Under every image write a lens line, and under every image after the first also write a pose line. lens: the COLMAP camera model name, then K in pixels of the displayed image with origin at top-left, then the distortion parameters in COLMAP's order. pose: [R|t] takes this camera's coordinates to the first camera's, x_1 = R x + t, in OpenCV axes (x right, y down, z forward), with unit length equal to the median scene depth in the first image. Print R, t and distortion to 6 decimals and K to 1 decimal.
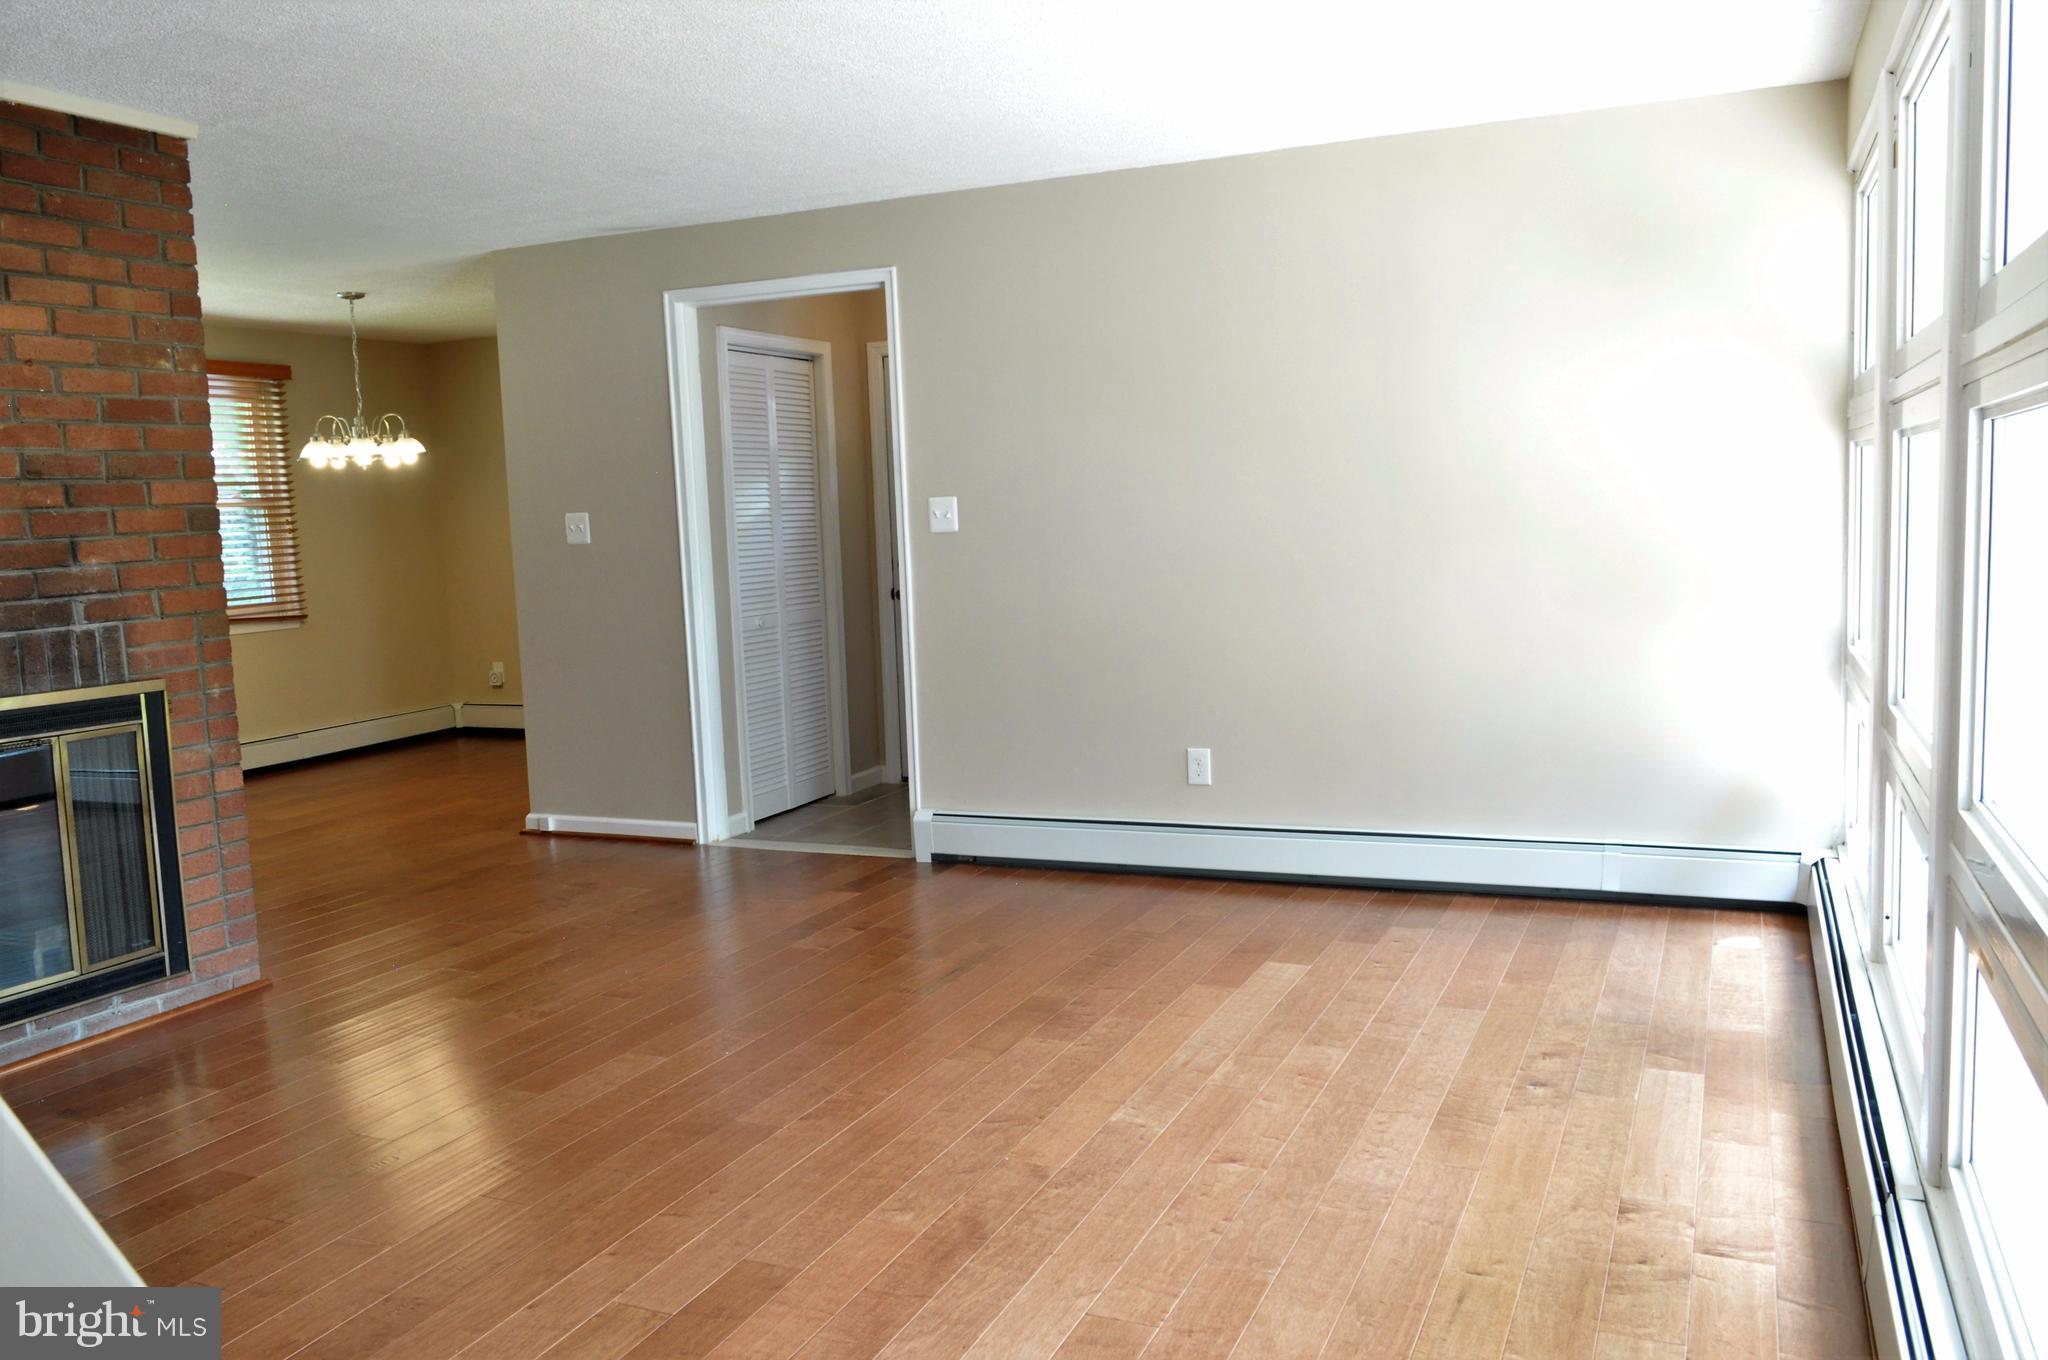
lens RADIAL K [[1595.1, 0, 1018.4], [0, 1595.1, 680.4], [0, 0, 1]] dist [-0.016328, 0.006651]
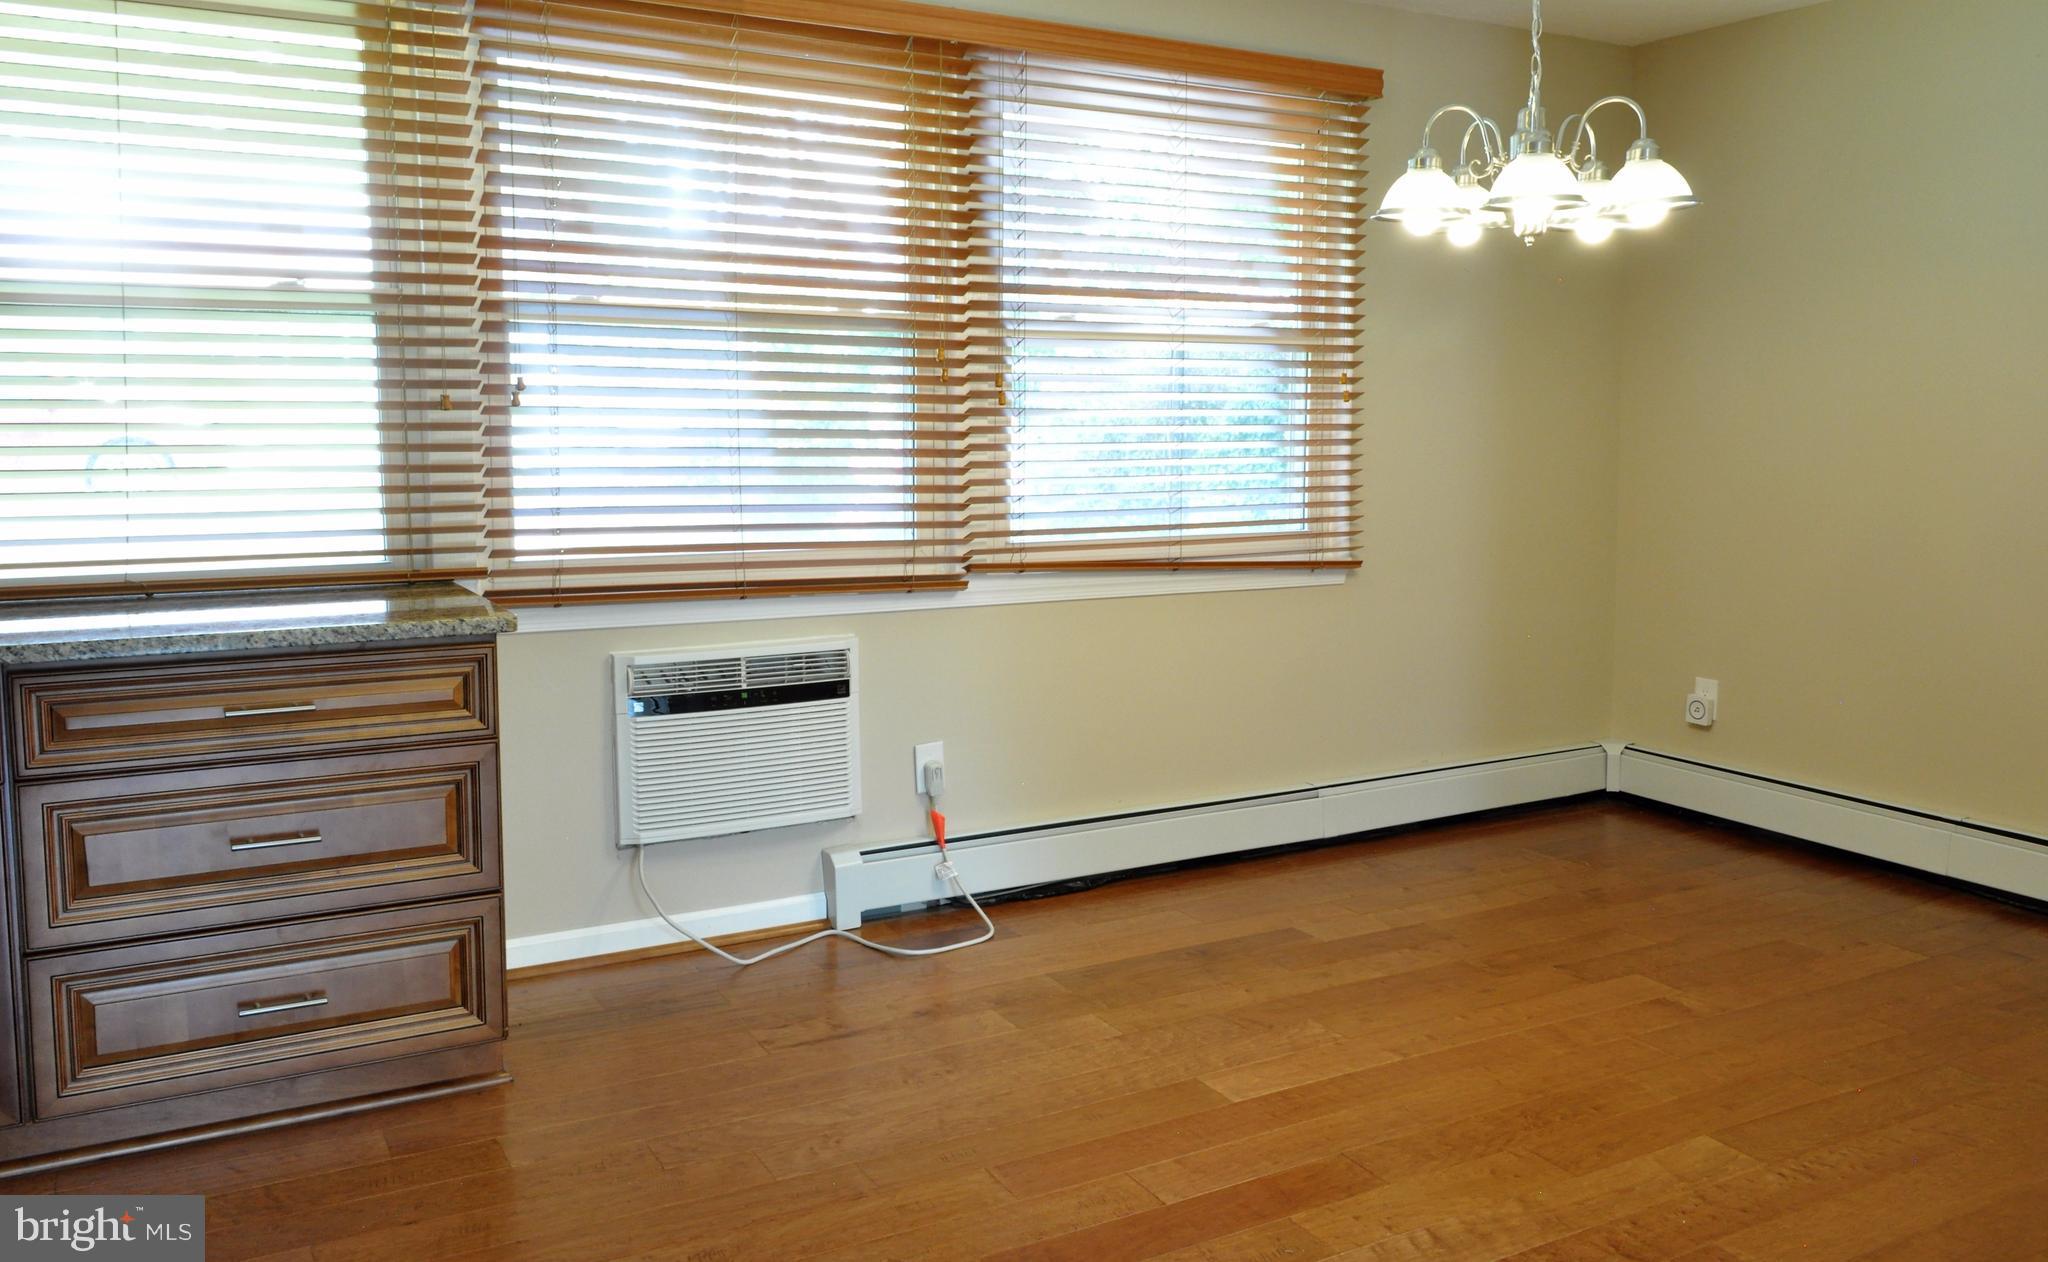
lens RADIAL K [[1606.5, 0, 1061.4], [0, 1606.5, 563.8], [0, 0, 1]] dist [-0.000726, -0.000828]
pose [[0.815467, 0.100123, -0.570079, -0.233793], [-0.102720, 0.994325, 0.027697, -0.045416], [0.569616, 0.035973, 0.821123, 0.526609]]
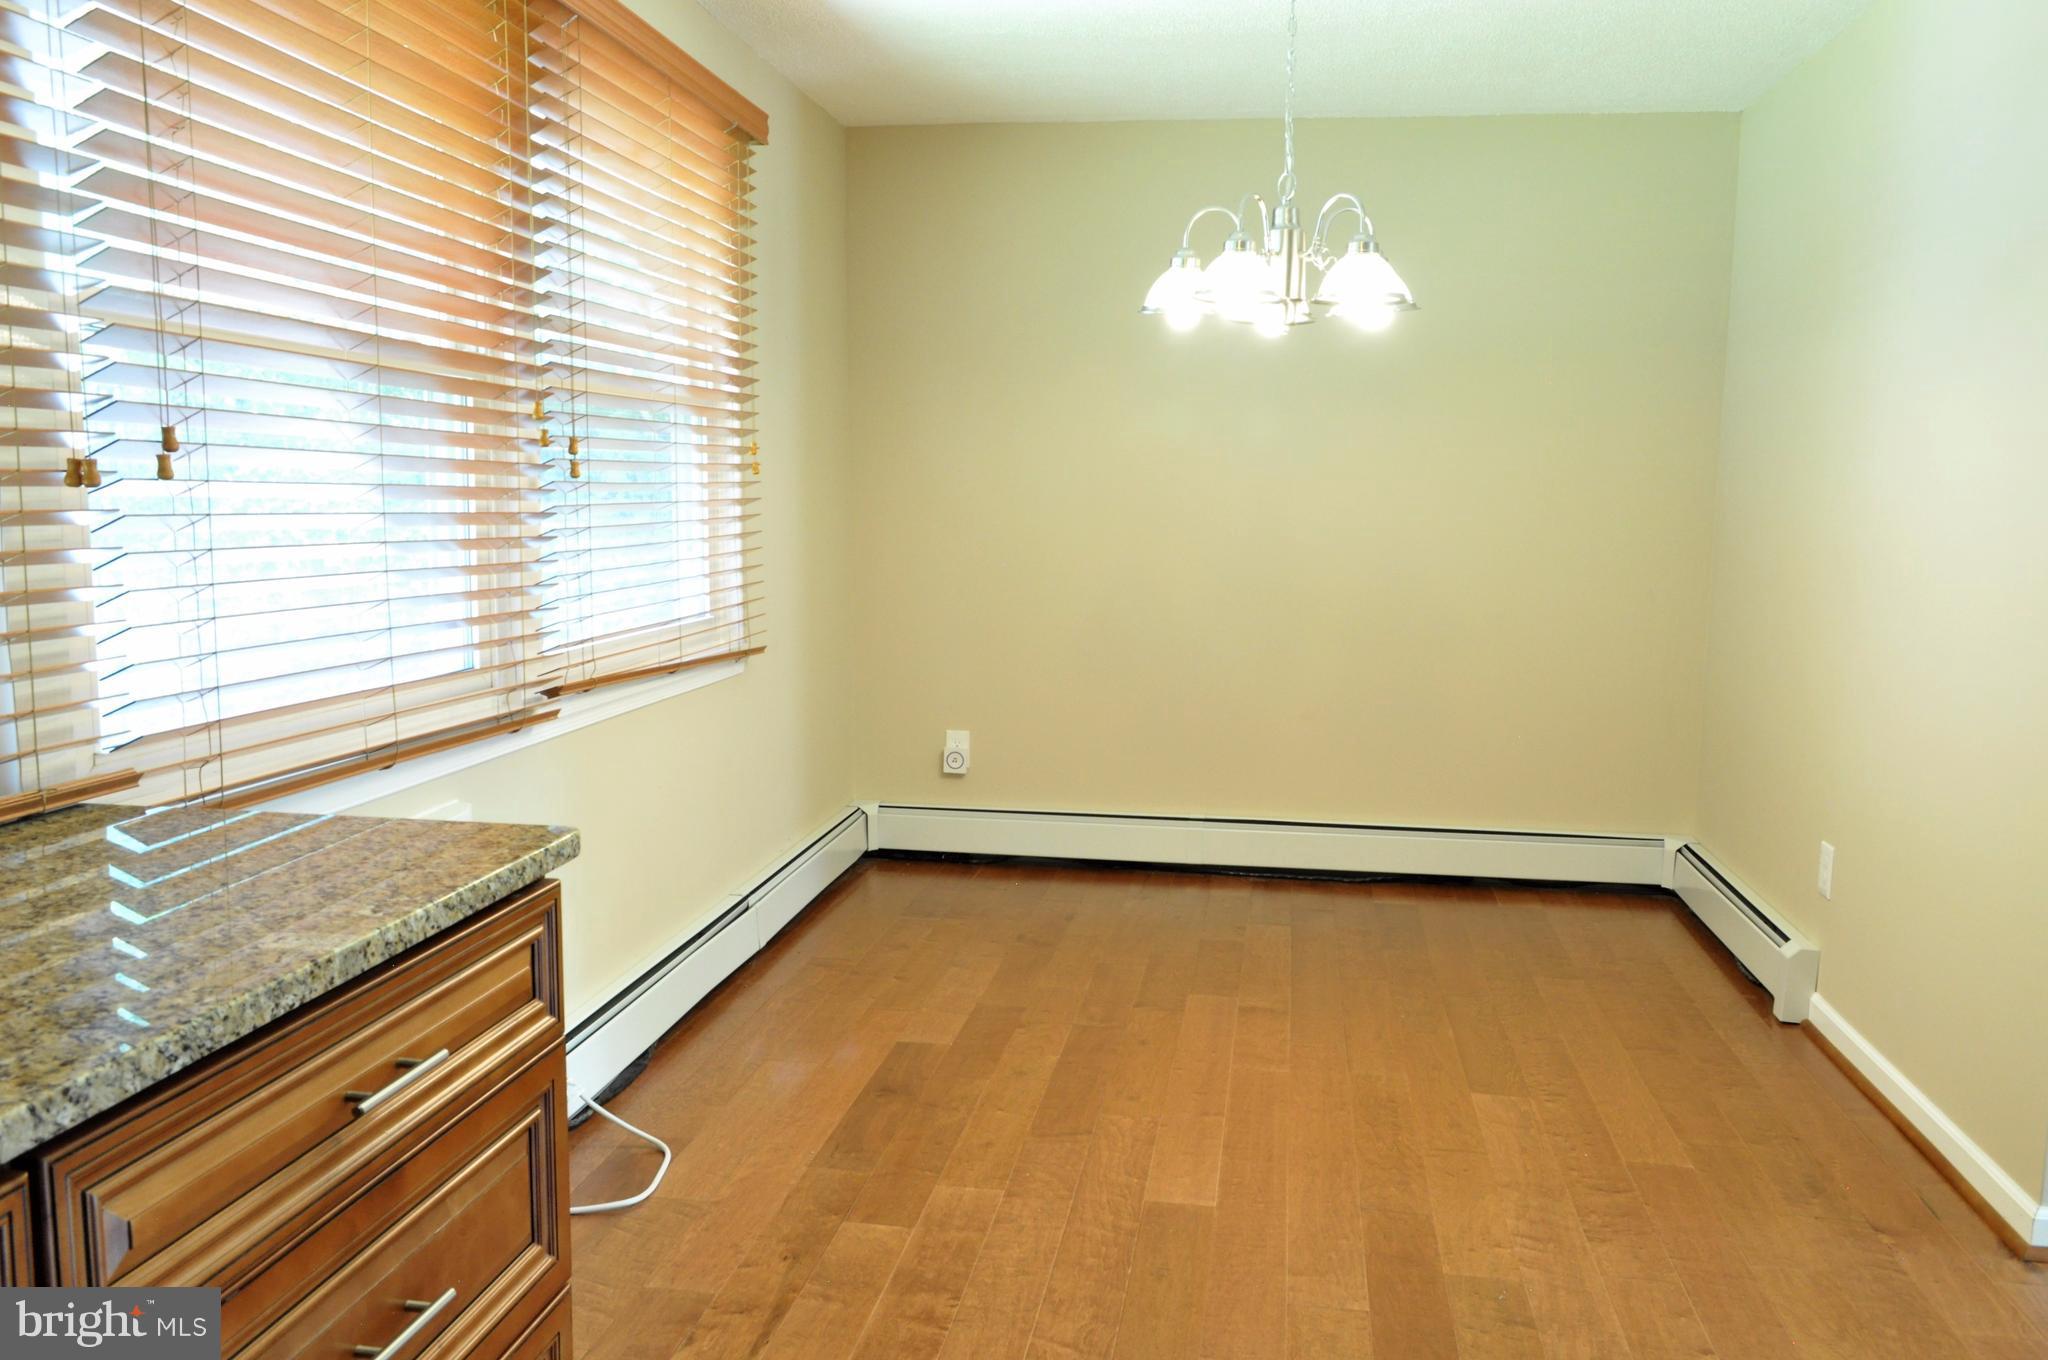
lens RADIAL K [[1595.1, 0, 1018.4], [0, 1595.1, 680.4], [0, 0, 1]] dist [-0.016328, 0.006651]
pose [[0.964390, 0.018151, 0.263860, -0.505912], [-0.019789, 0.999798, 0.003551, -0.034864], [-0.263742, -0.008646, 0.964554, 0.527209]]
